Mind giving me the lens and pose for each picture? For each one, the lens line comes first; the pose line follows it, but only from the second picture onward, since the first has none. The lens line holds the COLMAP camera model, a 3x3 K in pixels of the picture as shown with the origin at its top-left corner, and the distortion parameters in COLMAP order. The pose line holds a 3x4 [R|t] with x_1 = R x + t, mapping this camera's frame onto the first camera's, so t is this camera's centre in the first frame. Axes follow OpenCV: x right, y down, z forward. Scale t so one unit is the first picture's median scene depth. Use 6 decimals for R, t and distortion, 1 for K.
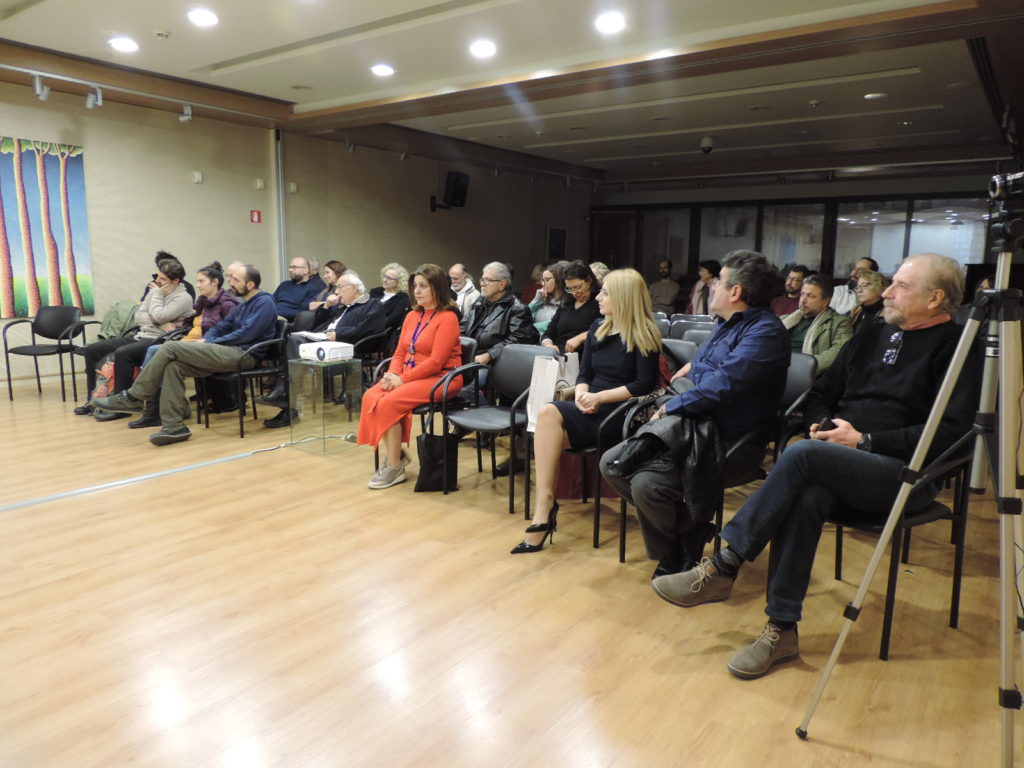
lens RADIAL K [[720.8, 0, 512.0], [0, 720.8, 384.0], [0, 0, 1]] dist [-0.018718, 0.001807]
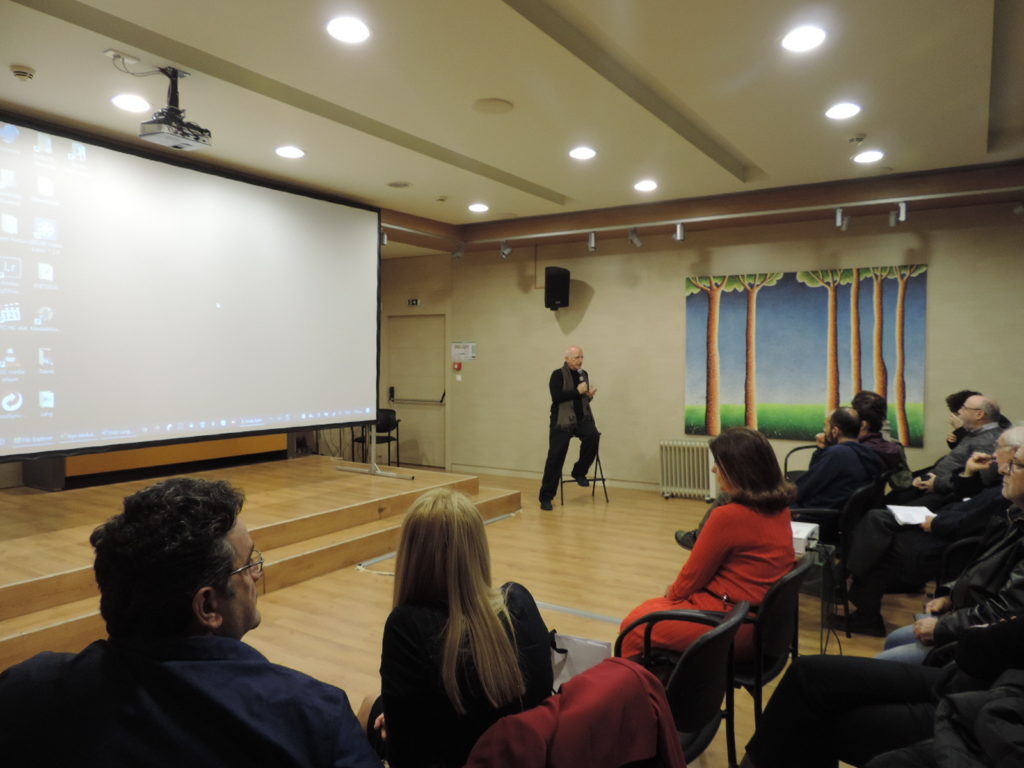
lens RADIAL K [[716.4, 0, 512.0], [0, 716.4, 384.0], [0, 0, 1]] dist [-0.037909, 0.000804]
pose [[0.068217, 0.014806, -0.997561, 0.280962], [-0.161374, 0.986887, 0.003612, -0.104073], [0.984533, 0.160734, 0.069712, 0.464569]]
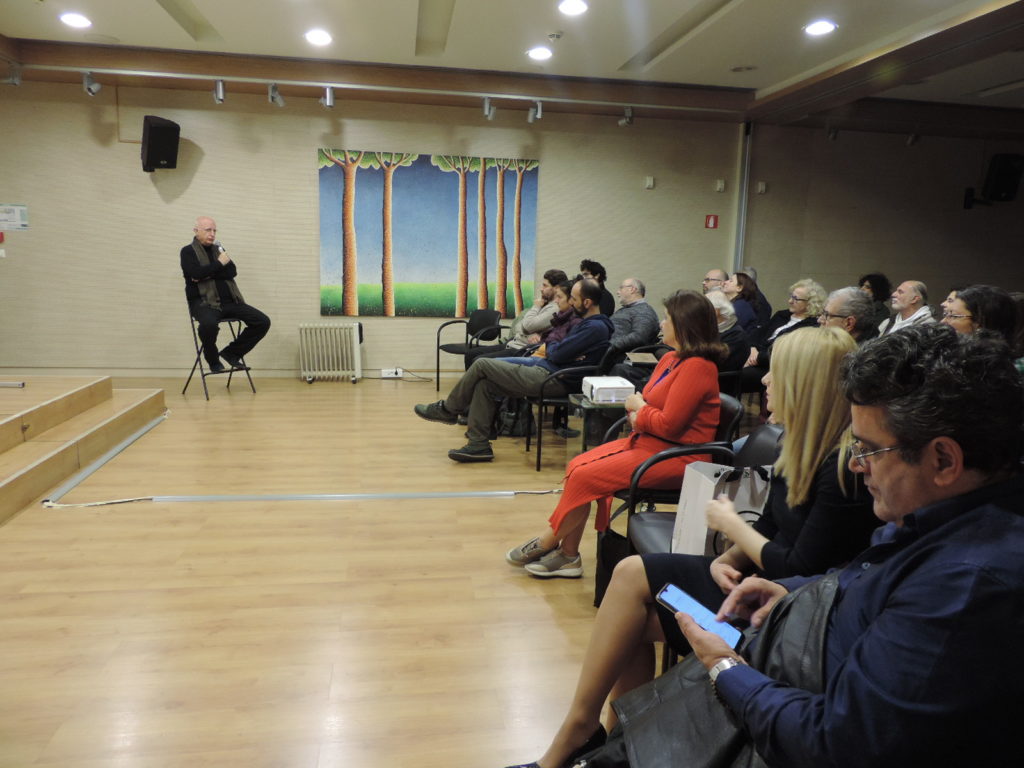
lens RADIAL K [[720.8, 0, 512.0], [0, 720.8, 384.0], [0, 0, 1]] dist [-0.018718, 0.001807]
pose [[0.707788, 0.127816, -0.694765, 0.160004], [-0.131316, 0.990159, 0.048381, -0.053853], [0.694112, 0.056990, 0.717607, 0.242200]]
